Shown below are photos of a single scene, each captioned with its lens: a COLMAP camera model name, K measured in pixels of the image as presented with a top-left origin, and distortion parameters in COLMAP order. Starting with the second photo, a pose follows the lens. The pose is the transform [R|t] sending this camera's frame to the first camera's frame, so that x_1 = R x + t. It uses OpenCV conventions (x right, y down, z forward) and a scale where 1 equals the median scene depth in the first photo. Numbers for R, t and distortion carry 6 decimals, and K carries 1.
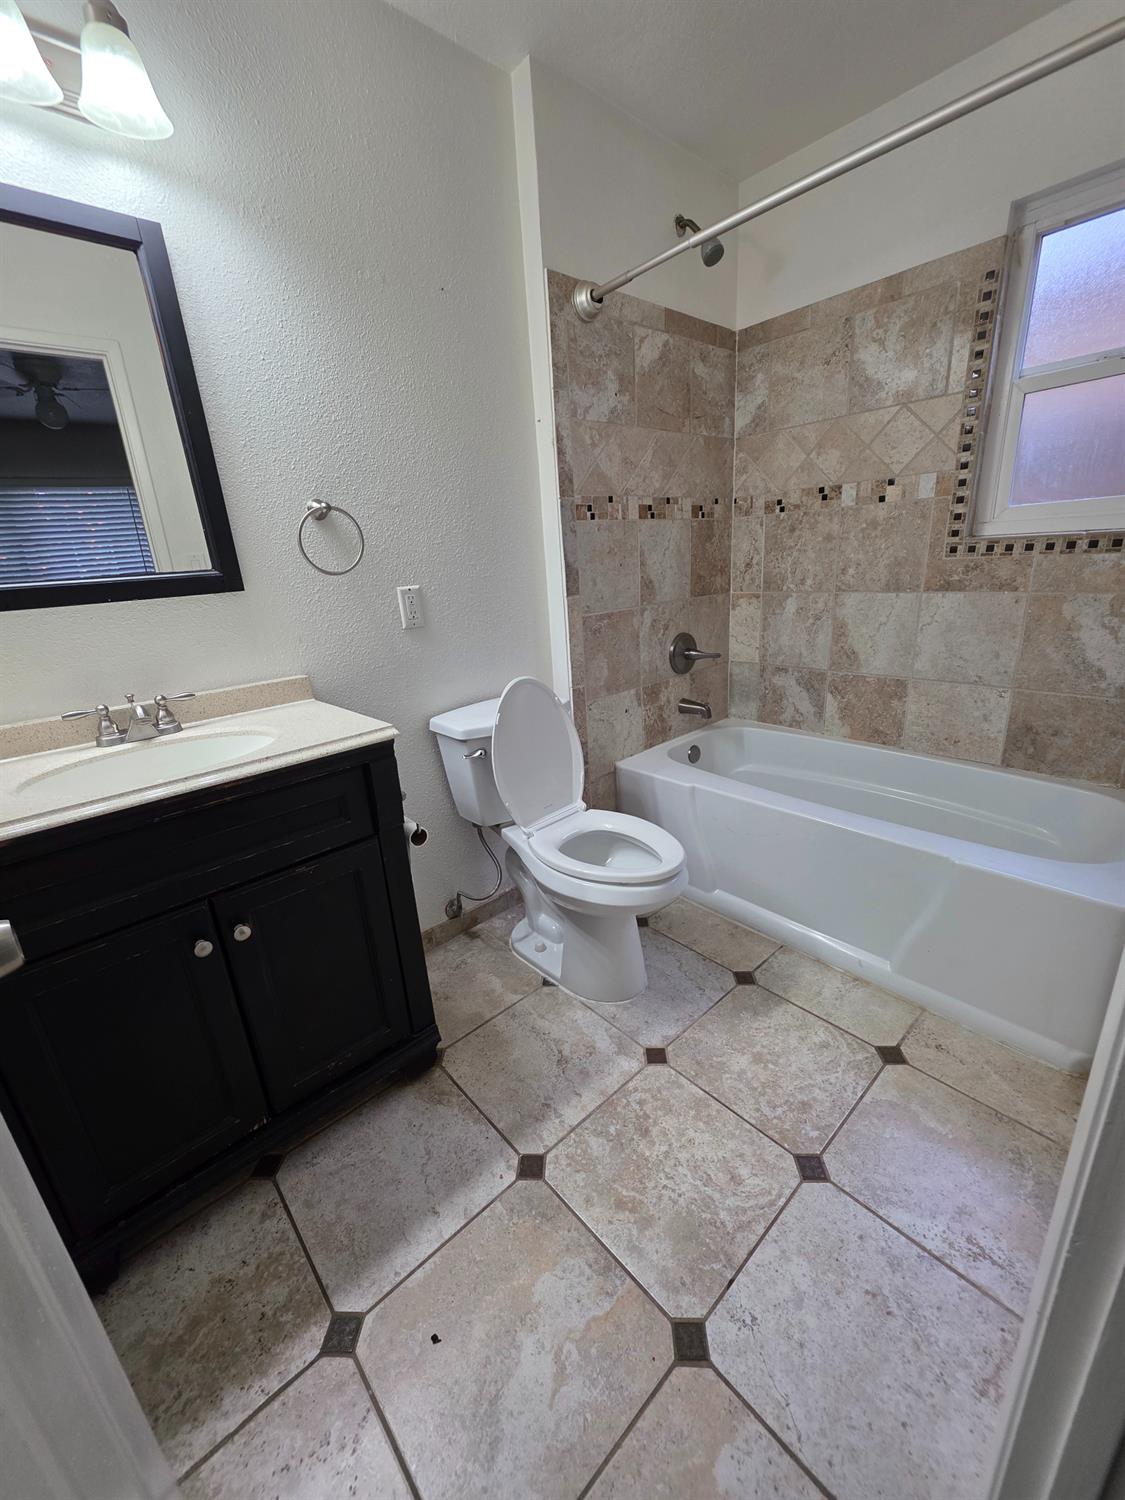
lens RADIAL K [[596.7, 0, 562.5], [0, 596.7, 750.0], [0, 0, 1]] dist [-0.003307, 0.002179]
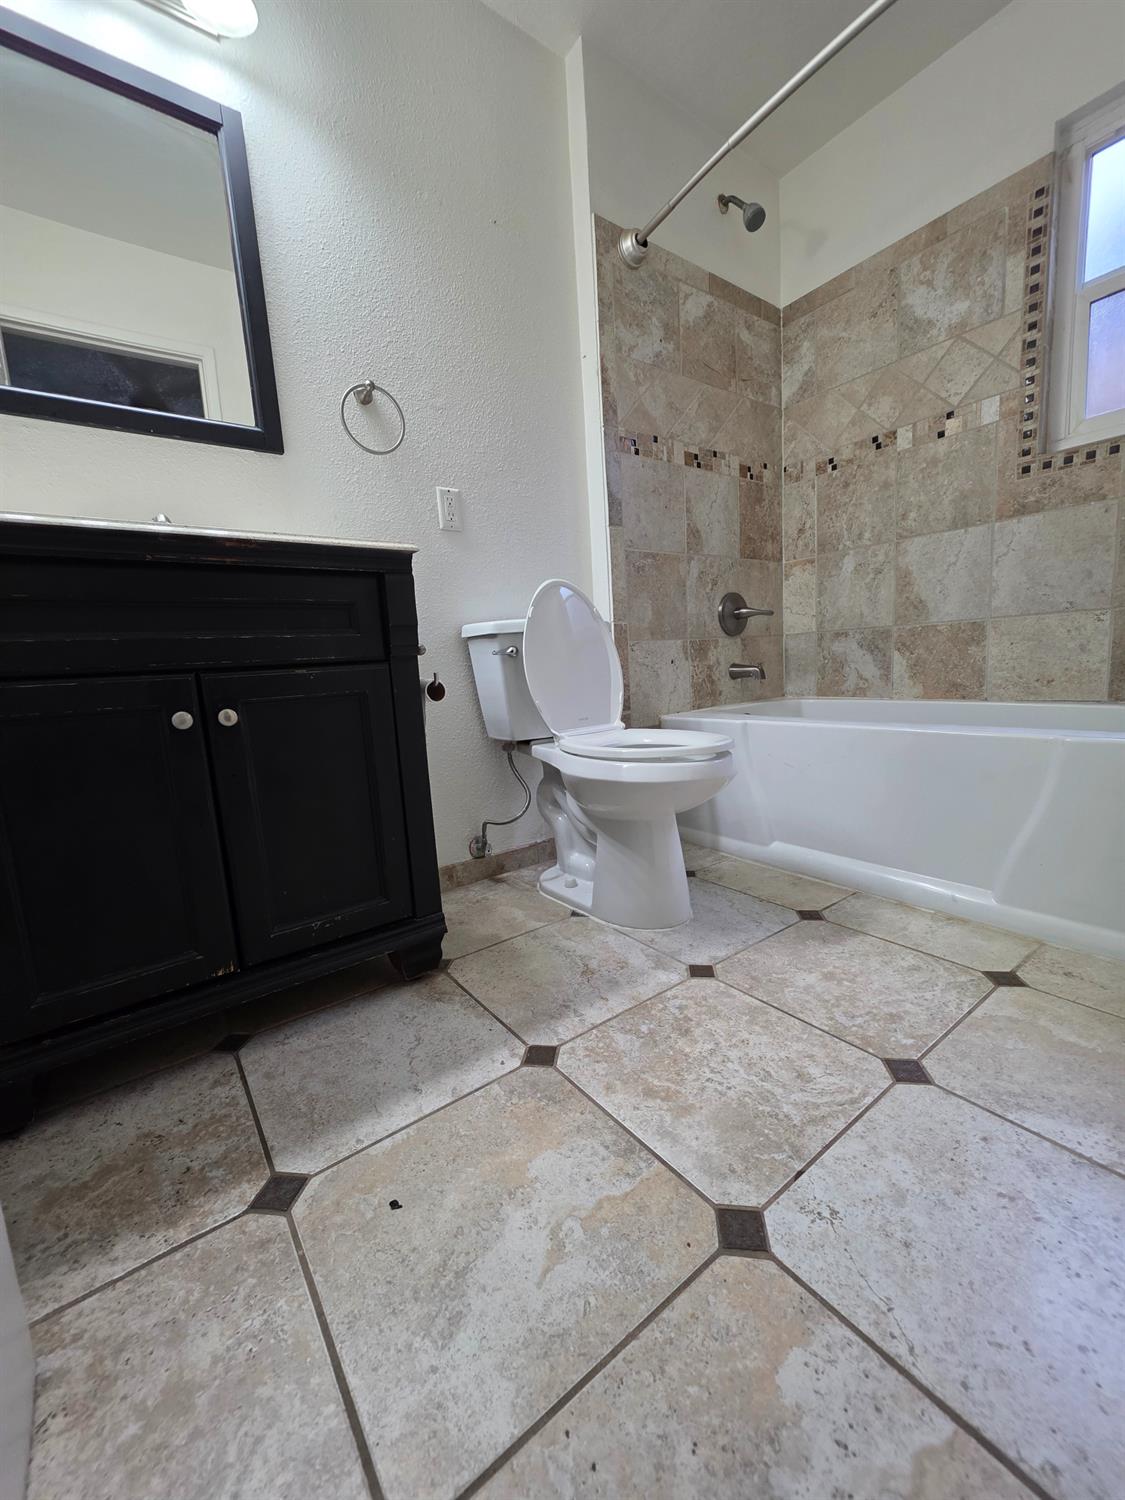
lens RADIAL K [[596.7, 0, 562.5], [0, 596.7, 750.0], [0, 0, 1]] dist [-0.003307, 0.002179]
pose [[0.995478, 0.017084, -0.093439, 0.040631], [-0.032430, 0.985715, -0.165272, 0.383557], [0.089280, 0.167555, 0.981812, 0.131590]]
